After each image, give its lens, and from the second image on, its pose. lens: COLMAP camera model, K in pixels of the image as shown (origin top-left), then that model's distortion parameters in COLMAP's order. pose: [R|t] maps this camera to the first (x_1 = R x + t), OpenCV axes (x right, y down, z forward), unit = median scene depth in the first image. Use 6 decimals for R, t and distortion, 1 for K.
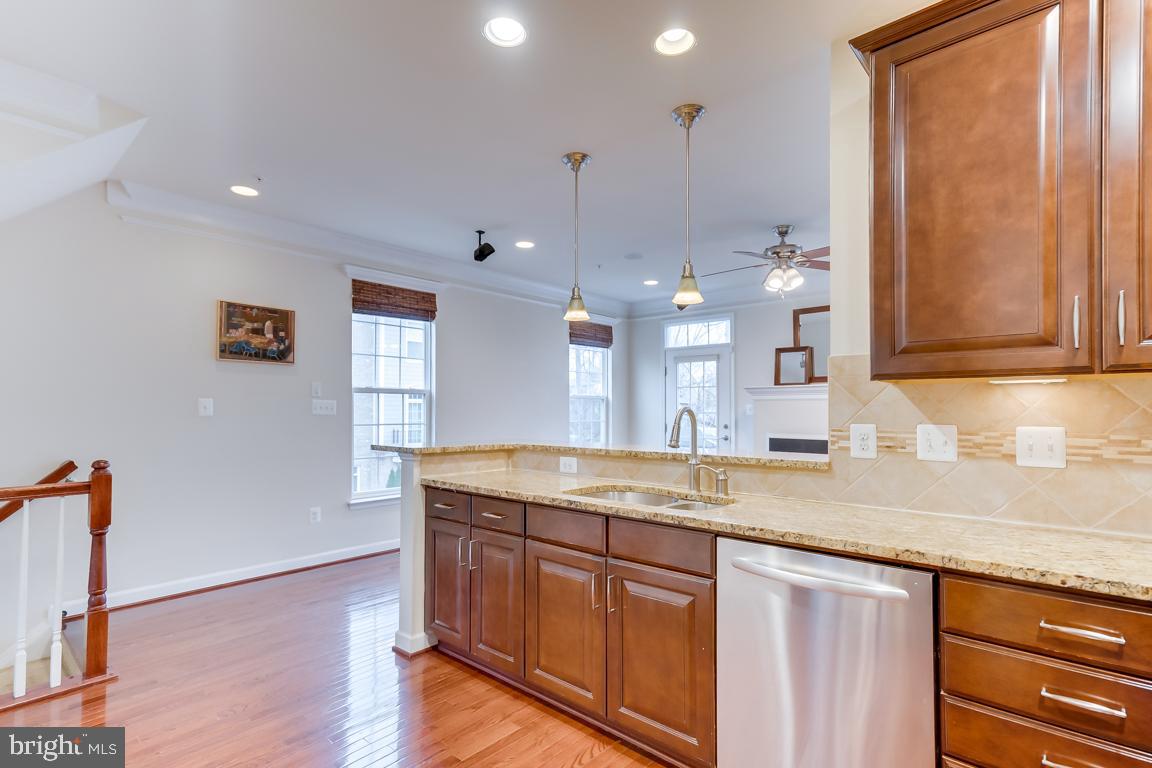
lens RADIAL K [[566.3, 0, 571.9], [0, 566.3, 403.3], [0, 0, 1]] dist [-0.019492, 0.040326]
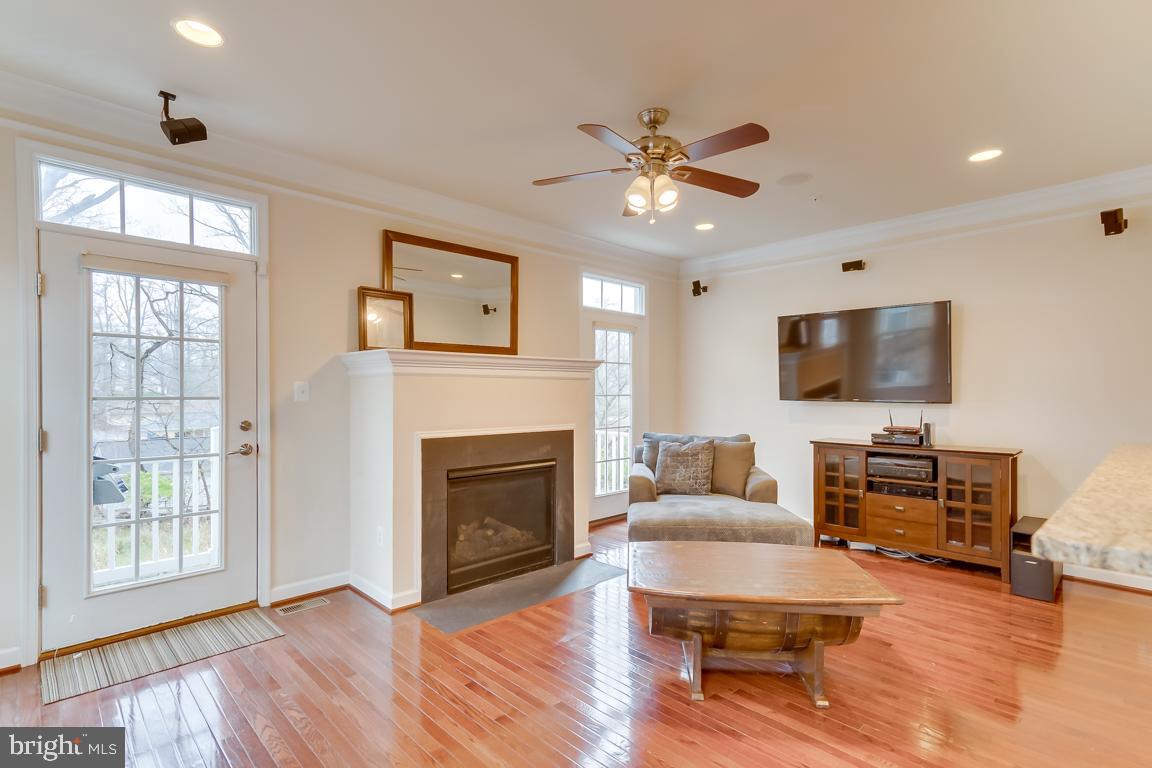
lens RADIAL K [[566.3, 0, 571.9], [0, 566.3, 403.3], [0, 0, 1]] dist [-0.019492, 0.040326]
pose [[0.068724, -0.018980, 0.997455, -0.461749], [-0.012575, 0.999723, 0.019890, 0.019447], [-0.997556, -0.013910, 0.068466, 1.639861]]
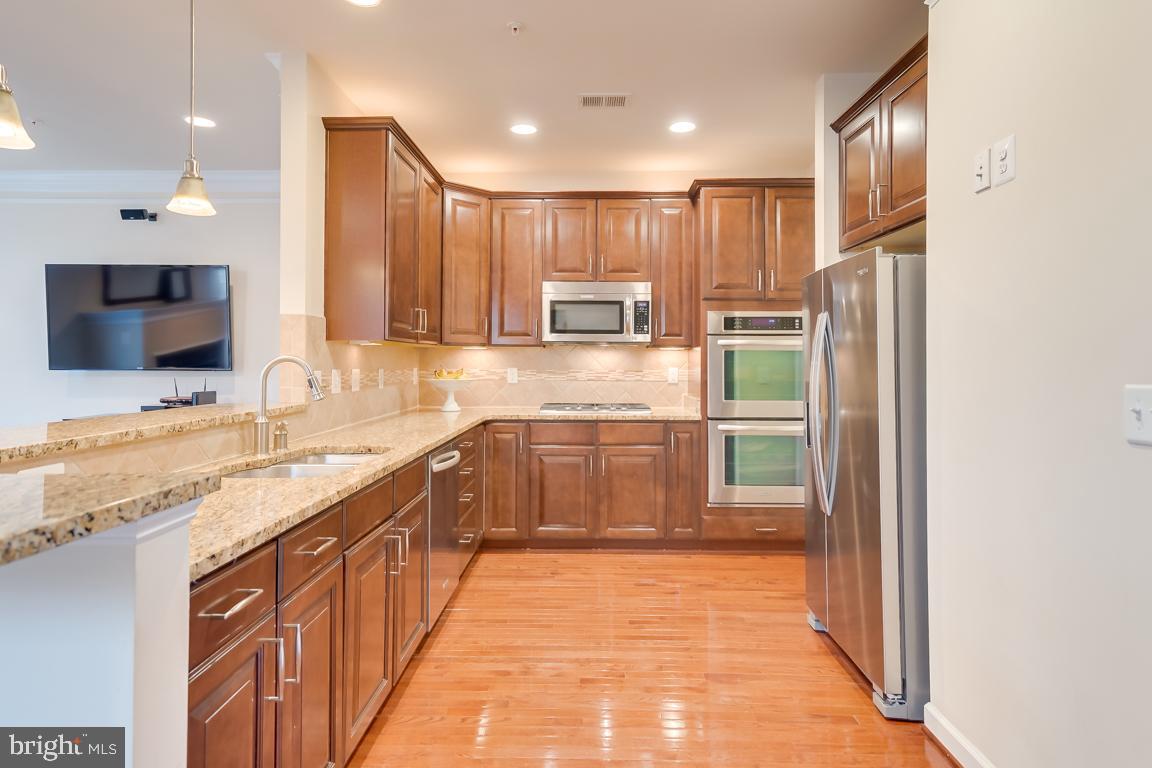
lens RADIAL K [[632.6, 0, 577.1], [0, 632.6, 352.4], [0, 0, 1]] dist [0.007163, 0.001394]
pose [[-0.651484, 0.009088, 0.758608, -0.721381], [-0.009290, 0.999758, -0.019956, 0.014201], [-0.758605, -0.020048, -0.651242, 1.120474]]
